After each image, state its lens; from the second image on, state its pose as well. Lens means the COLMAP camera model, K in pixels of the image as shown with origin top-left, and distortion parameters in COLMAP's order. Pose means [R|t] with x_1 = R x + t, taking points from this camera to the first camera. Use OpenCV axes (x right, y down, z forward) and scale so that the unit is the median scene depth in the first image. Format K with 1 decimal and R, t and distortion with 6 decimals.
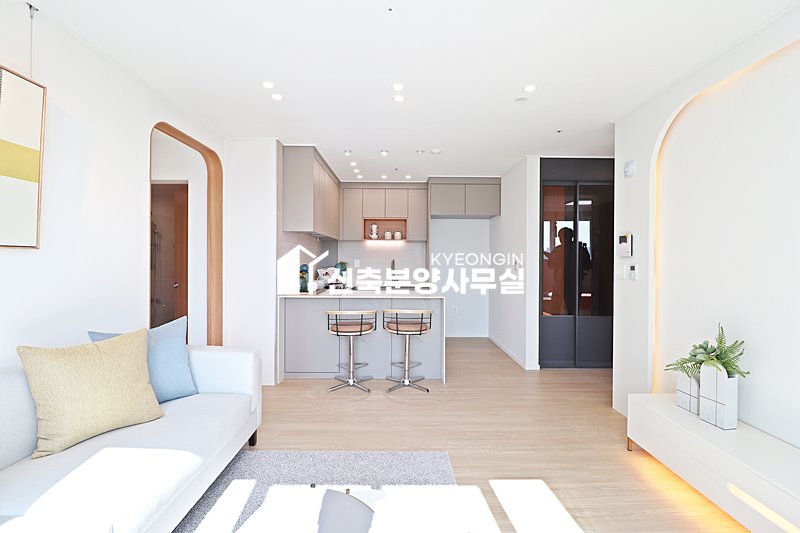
lens RADIAL K [[371.2, 0, 398.3], [0, 371.2, 261.7], [0, 0, 1]] dist [-0.010217, -0.005595]
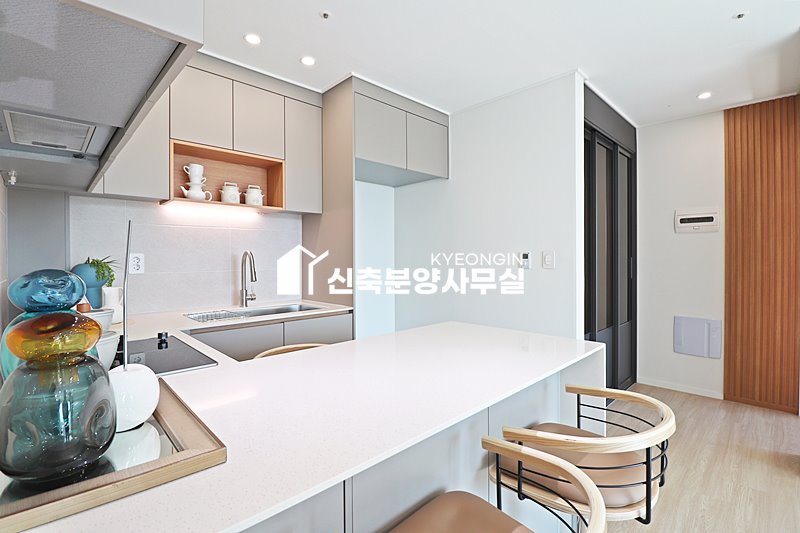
lens RADIAL K [[371.2, 0, 400.9], [0, 371.2, 257.3], [0, 0, 1]] dist [-0.010217, -0.005595]
pose [[0.707914, -0.011359, 0.706207, -0.264179], [0.012937, 0.999911, 0.003115, 0.001497], [-0.706180, 0.006931, 0.707999, 0.786646]]
